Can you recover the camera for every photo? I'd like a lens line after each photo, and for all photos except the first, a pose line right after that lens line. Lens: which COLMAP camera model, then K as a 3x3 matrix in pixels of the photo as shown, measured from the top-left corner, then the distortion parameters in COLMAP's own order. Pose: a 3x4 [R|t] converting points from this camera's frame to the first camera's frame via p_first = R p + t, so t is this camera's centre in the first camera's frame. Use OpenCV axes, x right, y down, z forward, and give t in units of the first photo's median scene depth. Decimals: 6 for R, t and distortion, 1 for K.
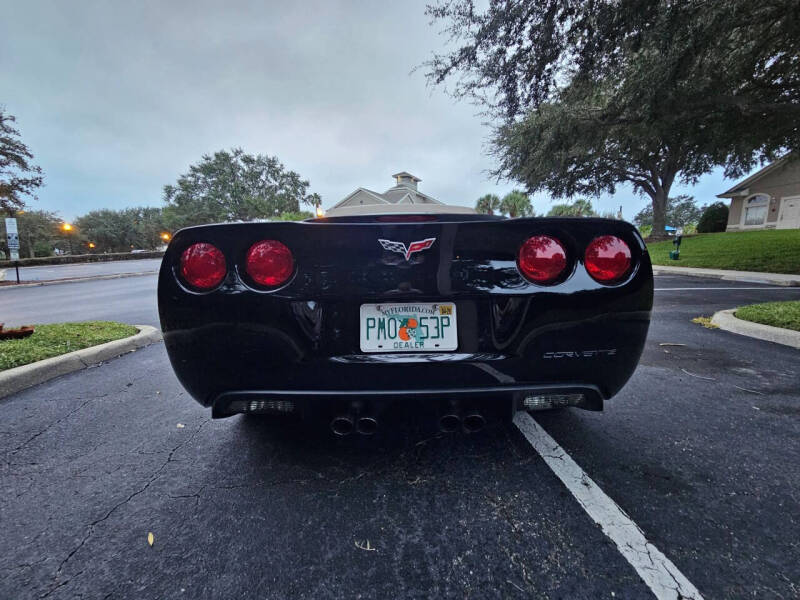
lens RADIAL K [[329.3, 0, 398.2], [0, 329.3, 300.4], [0, 0, 1]] dist [-0.000402, -0.000047]
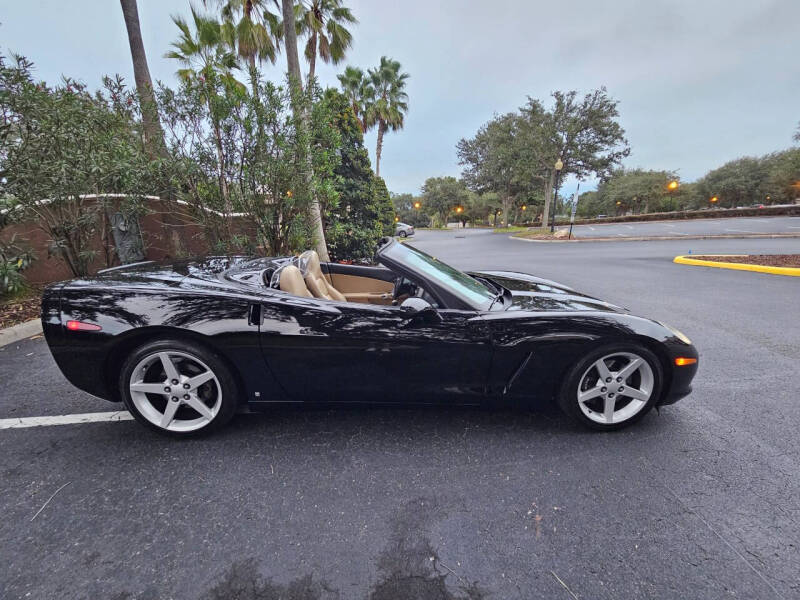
lens RADIAL K [[325.6, 0, 400.0], [0, 325.6, 300.0], [0, 0, 1]] dist [0.000524, 0.000220]
pose [[0.056638, 0.264055, -0.962843, 0.104194], [-0.128593, 0.958288, 0.255242, -0.035981], [0.990079, 0.109358, 0.088231, 0.117087]]
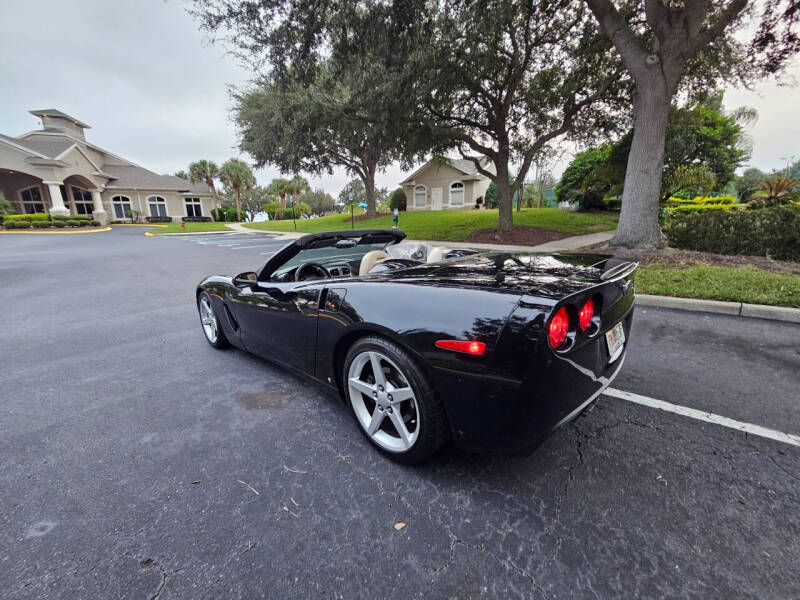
lens RADIAL K [[329.3, 0, 398.2], [0, 329.3, 300.4], [0, 0, 1]] dist [-0.000402, -0.000047]
pose [[0.698444, -0.173390, 0.694343, -0.072549], [0.116199, 0.984808, 0.129039, -0.017129], [-0.706168, -0.009445, 0.707981, 0.027999]]
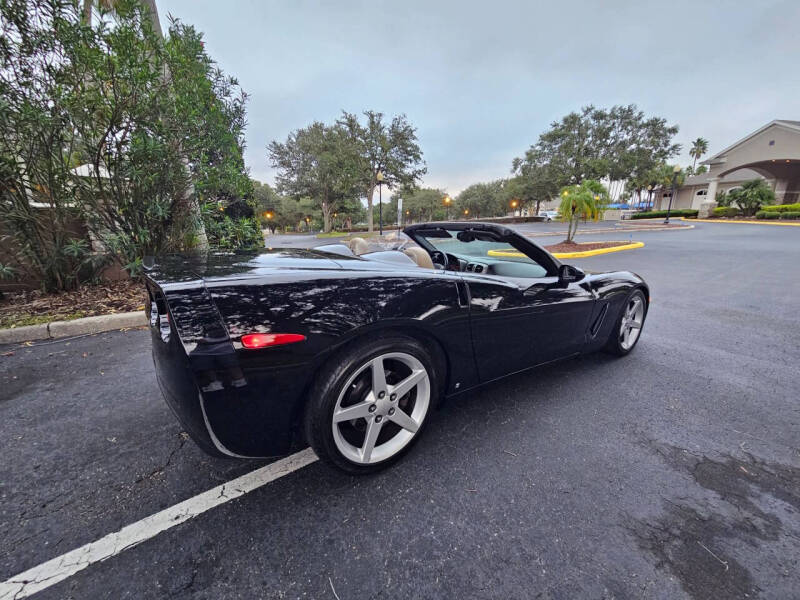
lens RADIAL K [[324.3, 0, 398.4], [0, 324.3, 301.7], [0, 0, 1]] dist [-0.000484, 0.000490]
pose [[0.576726, 0.210745, -0.789287, 0.077850], [-0.123387, 0.977540, 0.170852, -0.018581], [0.807566, -0.001147, 0.589776, 0.044719]]
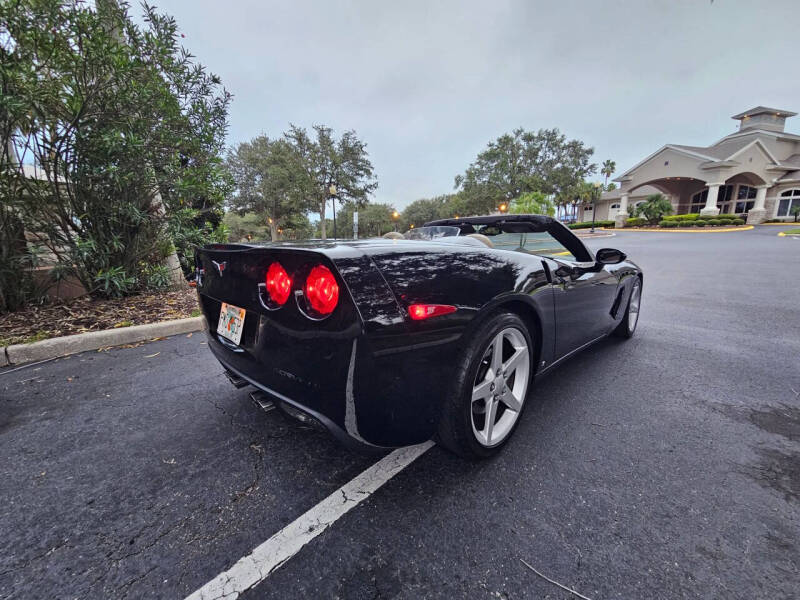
lens RADIAL K [[324.9, 0, 398.7], [0, 324.9, 300.9], [0, 0, 1]] dist [-0.000257, -0.000479]
pose [[0.700891, 0.141459, -0.699100, 0.060256], [-0.091792, 0.989875, 0.108268, -0.009421], [0.707337, -0.011712, 0.706779, 0.024819]]
